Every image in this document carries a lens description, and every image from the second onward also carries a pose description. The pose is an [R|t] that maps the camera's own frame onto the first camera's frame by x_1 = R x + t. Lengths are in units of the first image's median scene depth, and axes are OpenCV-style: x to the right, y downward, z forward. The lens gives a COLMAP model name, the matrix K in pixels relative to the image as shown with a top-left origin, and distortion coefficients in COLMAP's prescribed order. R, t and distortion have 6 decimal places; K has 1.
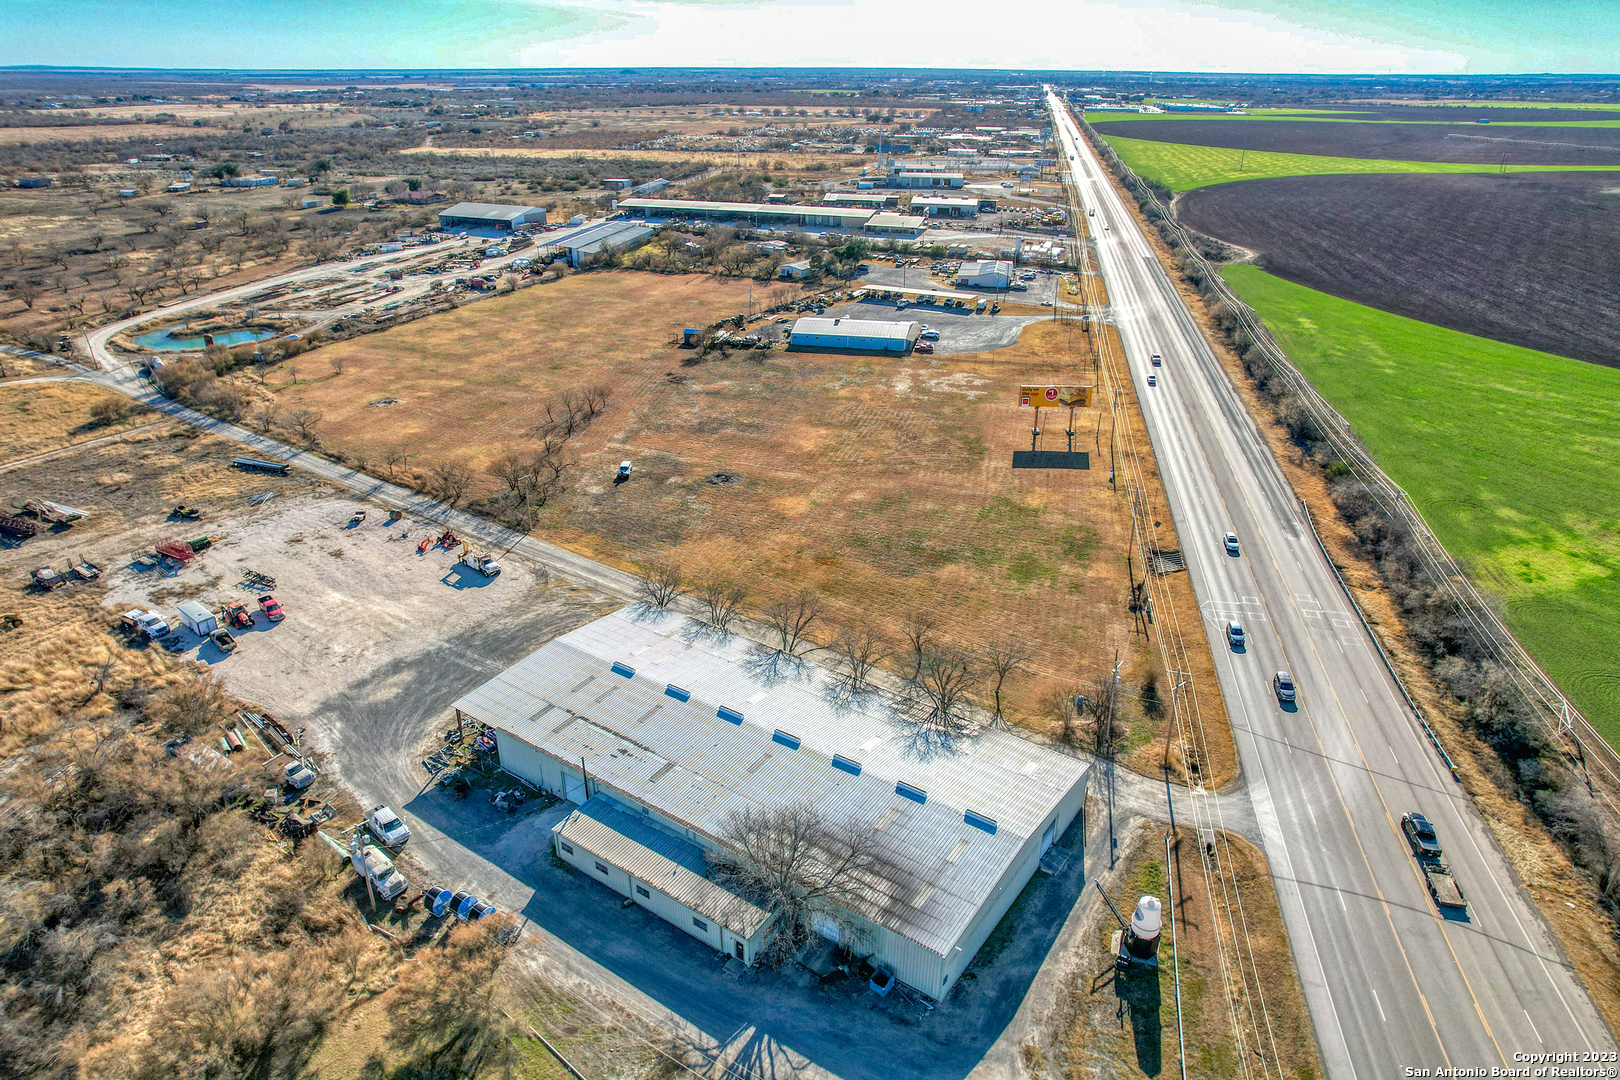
lens RADIAL K [[1051.3, 0, 810.0], [0, 1051.3, 540.0], [0, 0, 1]] dist [-0.075554, 0.068838]
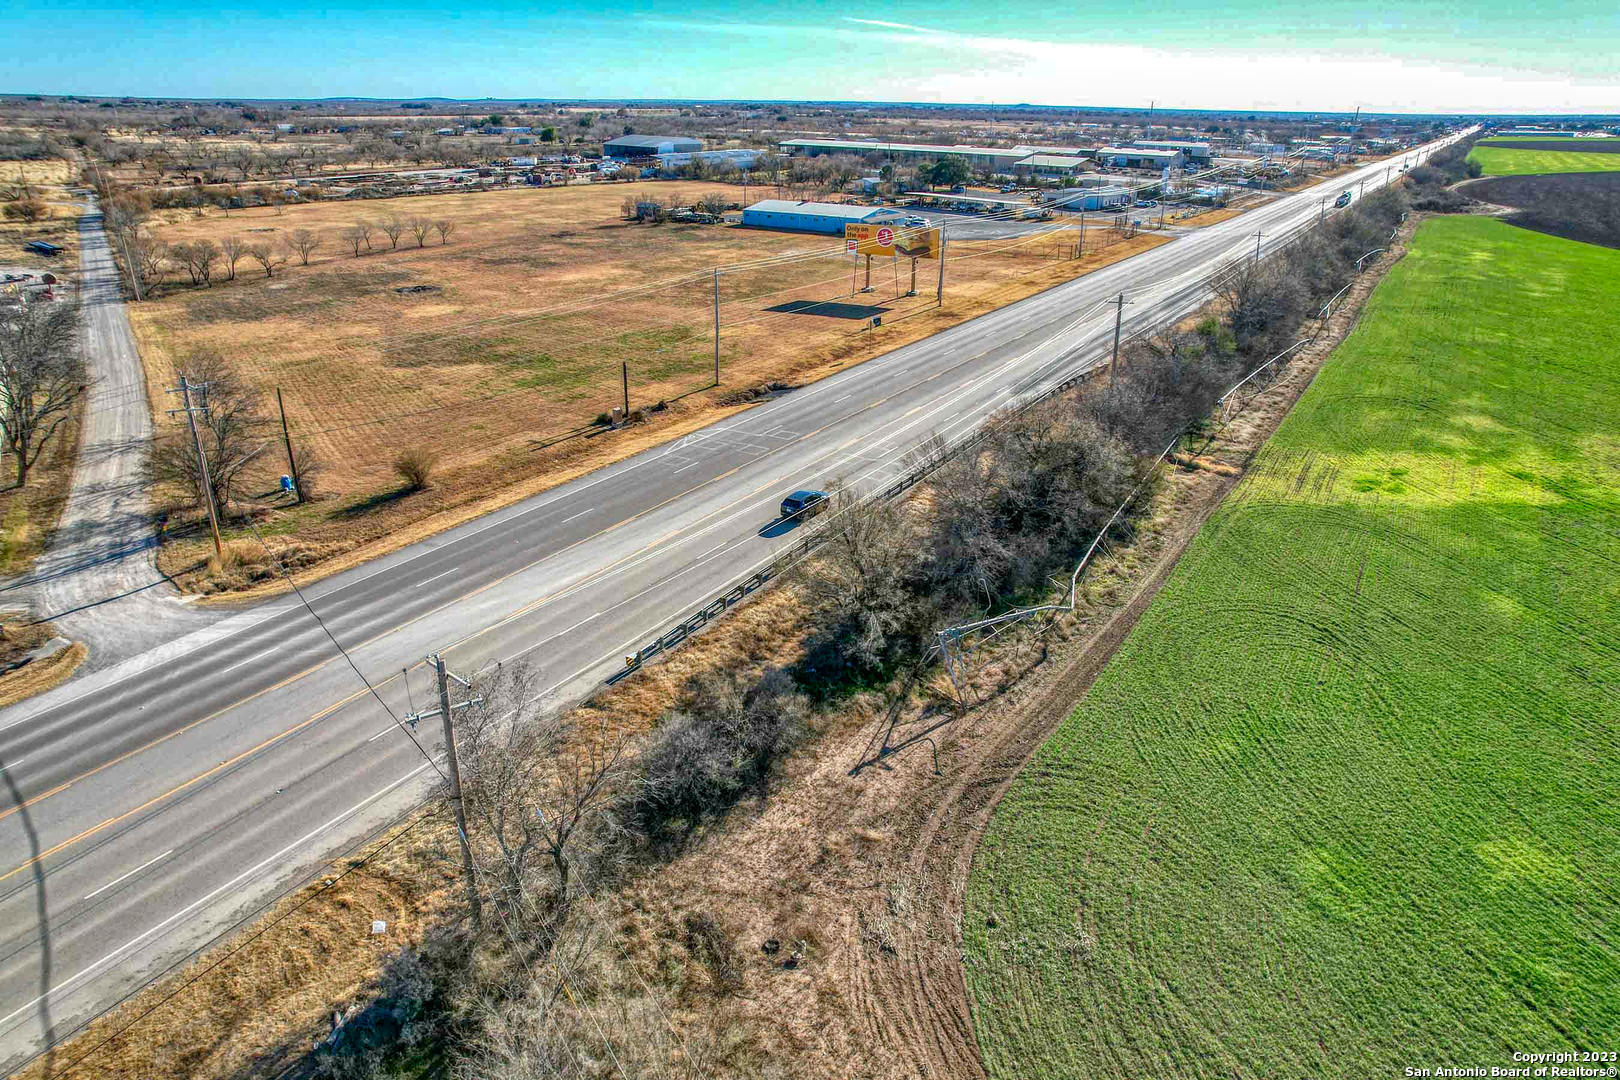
lens RADIAL K [[1042.6, 0, 810.0], [0, 1042.6, 540.0], [0, 0, 1]] dist [-0.077069, 0.069338]
pose [[0.934845, 0.145964, -0.323665, 0.461792], [-0.155850, 0.987770, -0.004685, 0.085627], [0.319023, 0.054823, 0.946160, 0.311764]]
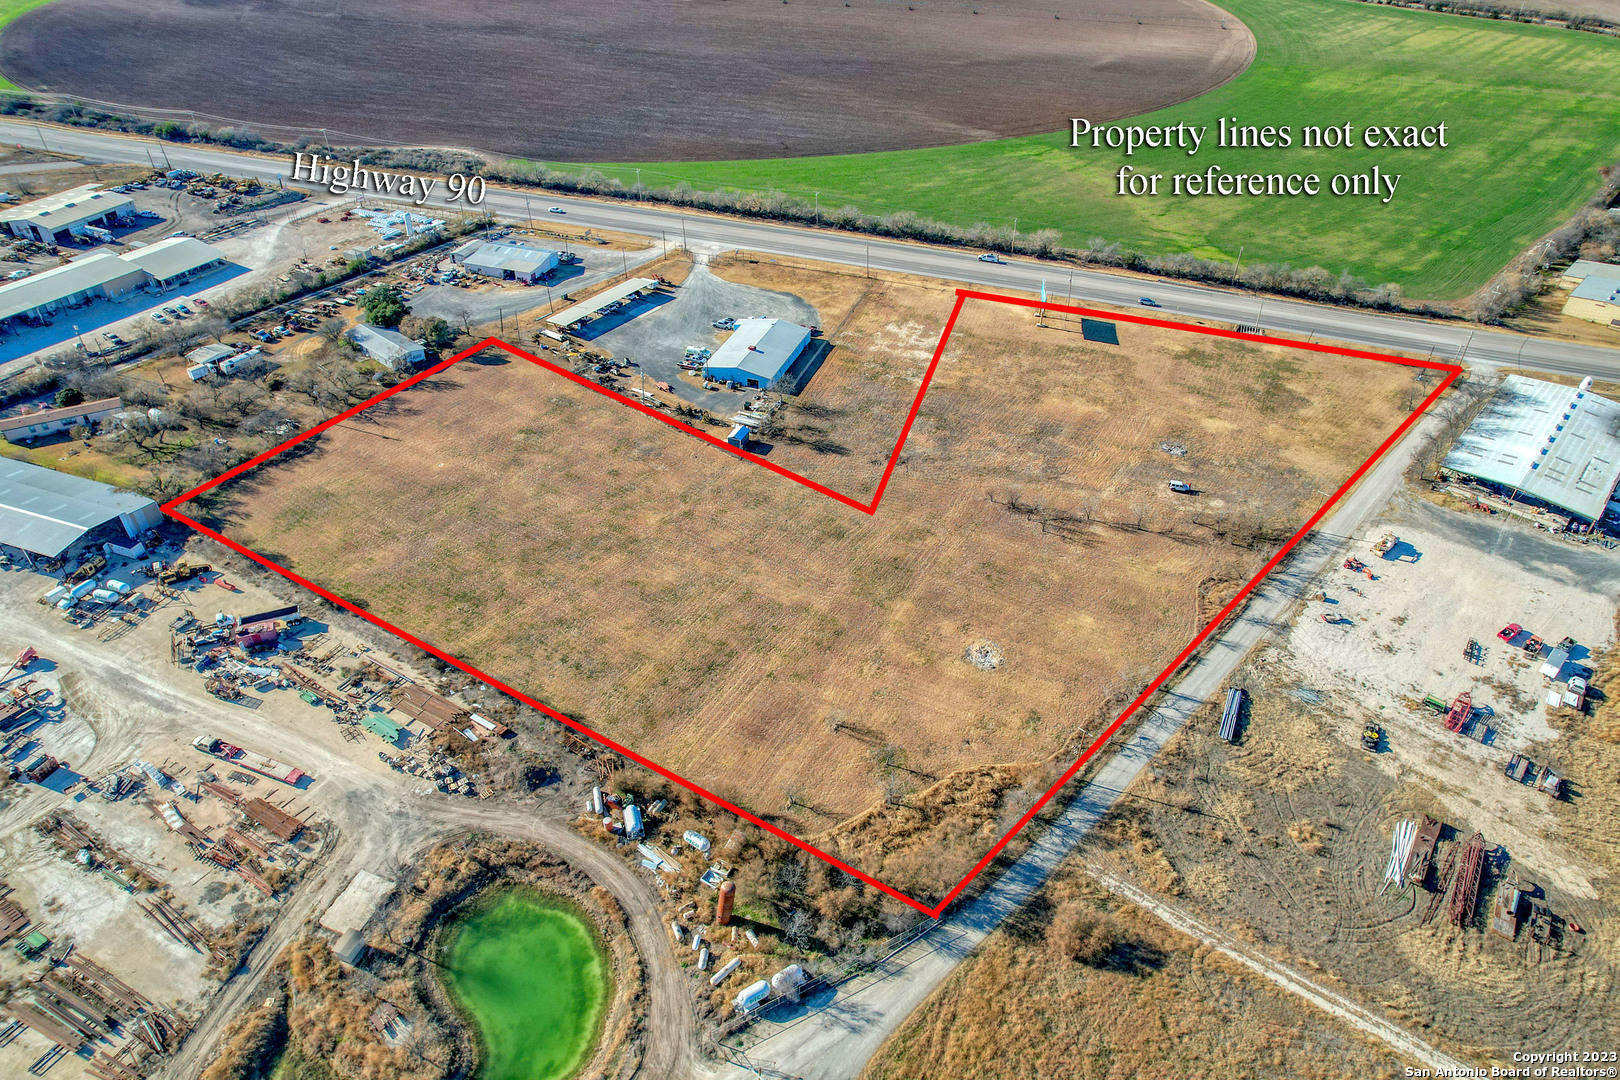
lens RADIAL K [[1037.5, 0, 810.0], [0, 1037.5, 540.0], [0, 0, 1]] dist [-0.082223, 0.075849]
pose [[0.129533, -0.592770, 0.794887, -1.109991], [0.397708, 0.765393, 0.505966, -0.722904], [-0.908322, 0.250594, 0.334893, 0.933262]]
